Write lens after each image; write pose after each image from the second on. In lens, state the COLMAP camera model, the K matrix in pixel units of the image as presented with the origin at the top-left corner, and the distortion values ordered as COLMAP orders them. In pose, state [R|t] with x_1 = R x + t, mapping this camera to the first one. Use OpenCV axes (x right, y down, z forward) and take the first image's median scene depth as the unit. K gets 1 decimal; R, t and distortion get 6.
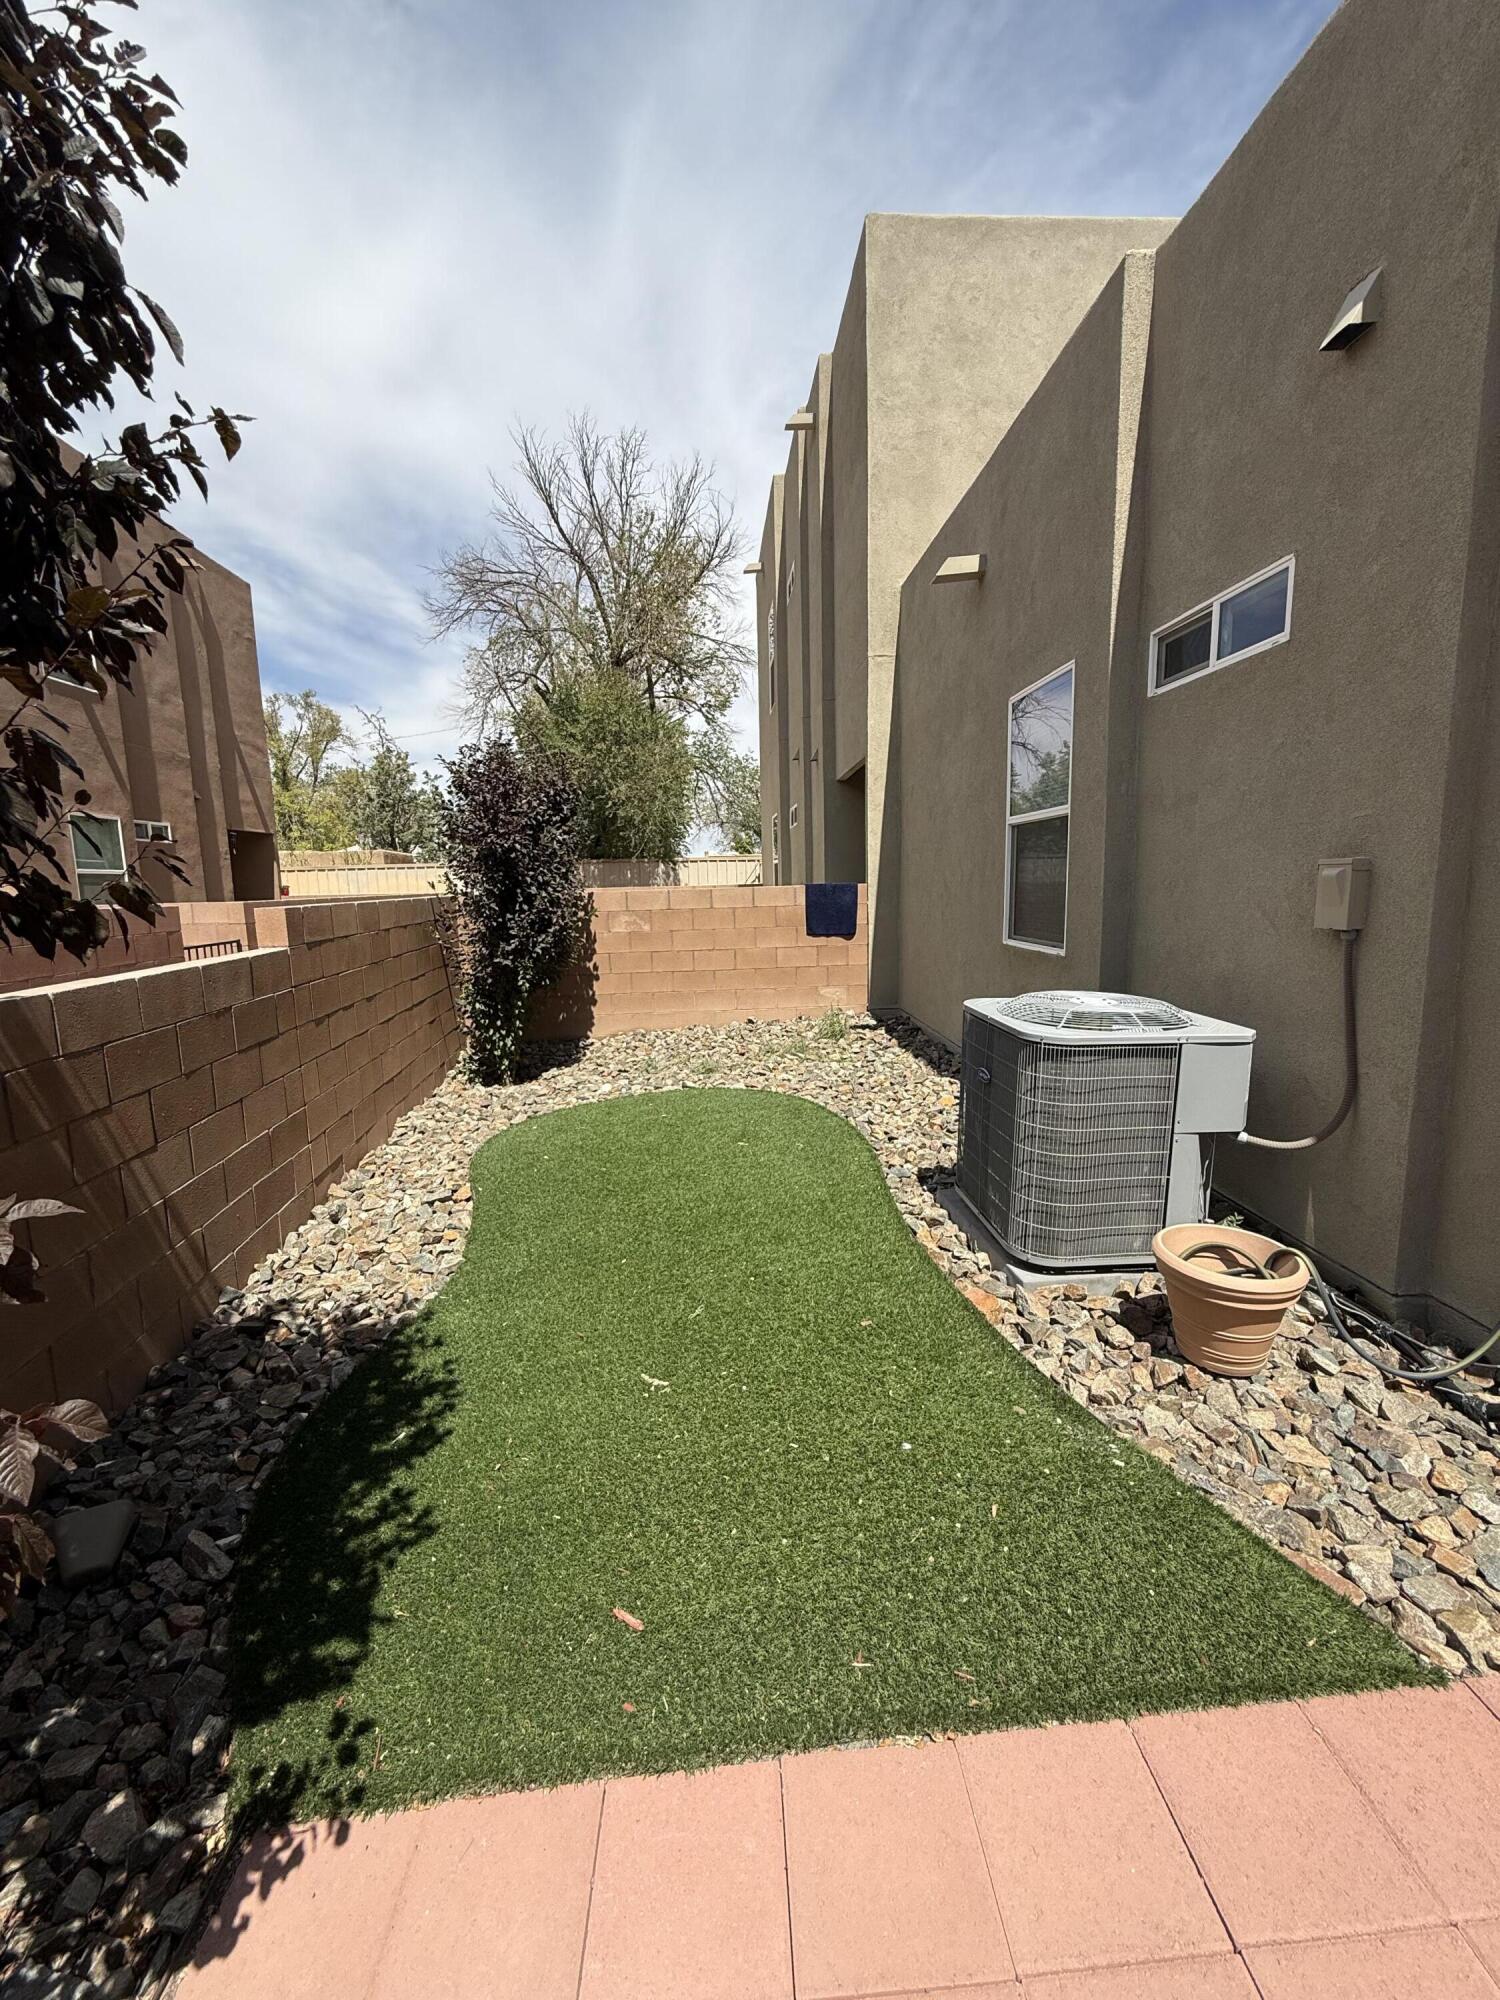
lens RADIAL K [[801.3, 0, 752.7], [0, 801.3, 1001.7], [0, 0, 1]] dist [-0.003704, 0.000547]
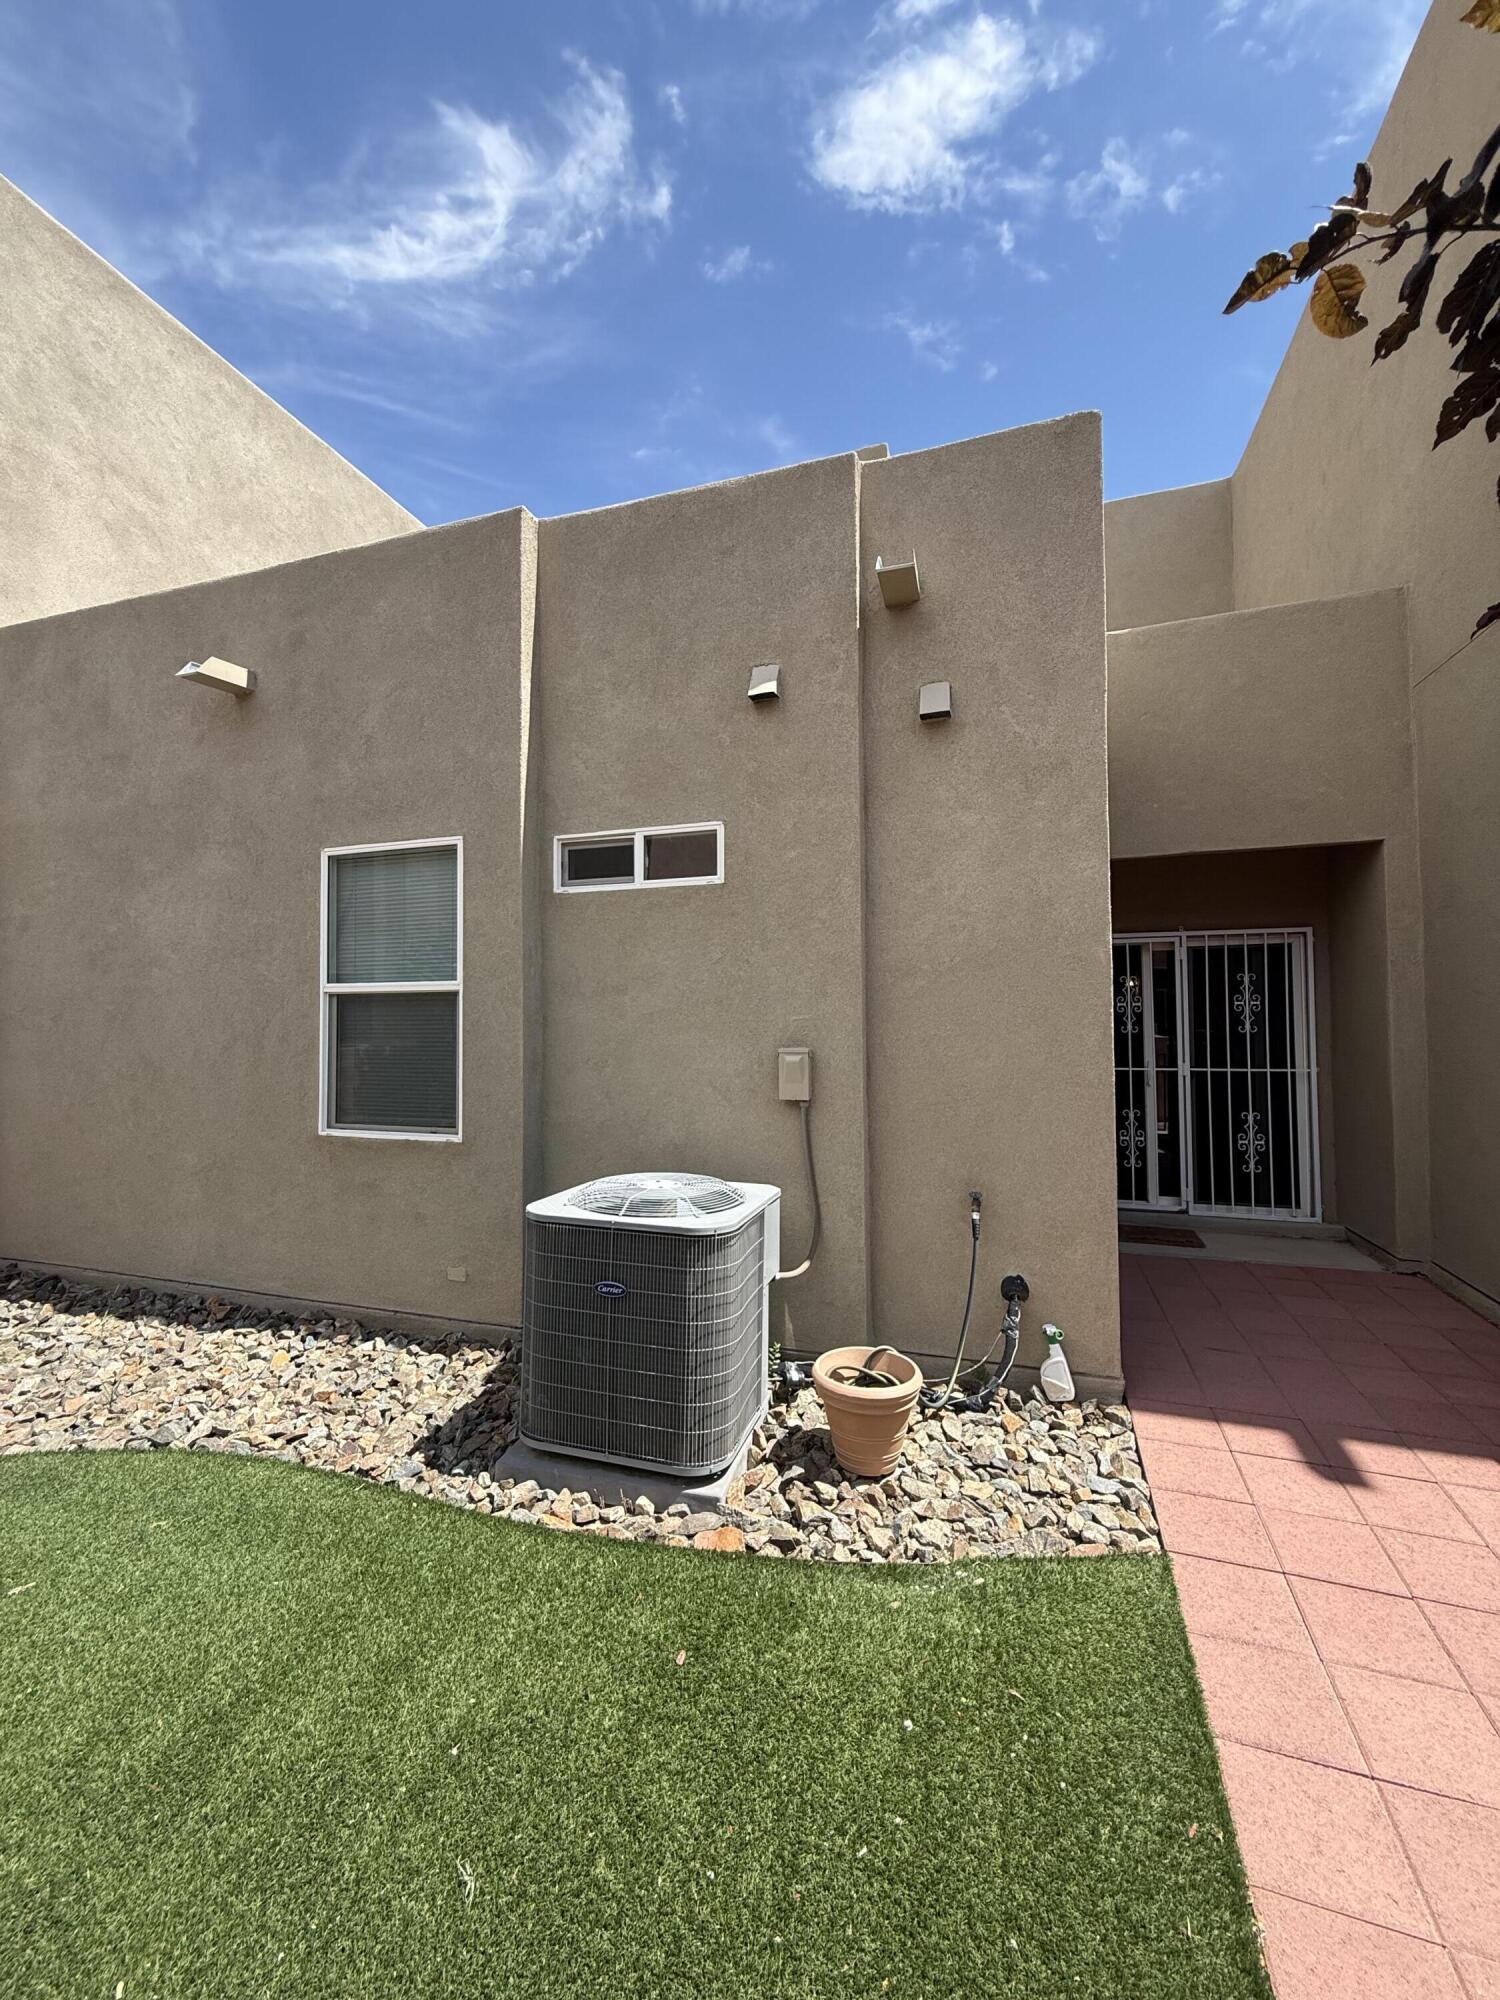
lens RADIAL K [[801.3, 0, 758.8], [0, 801.3, 993.5], [0, 0, 1]] dist [-0.003704, 0.000547]
pose [[0.362665, 0.047408, 0.930713, -0.509481], [0.136163, 0.985292, -0.103247, -0.121573], [-0.921919, 0.164173, 0.350875, 0.489390]]
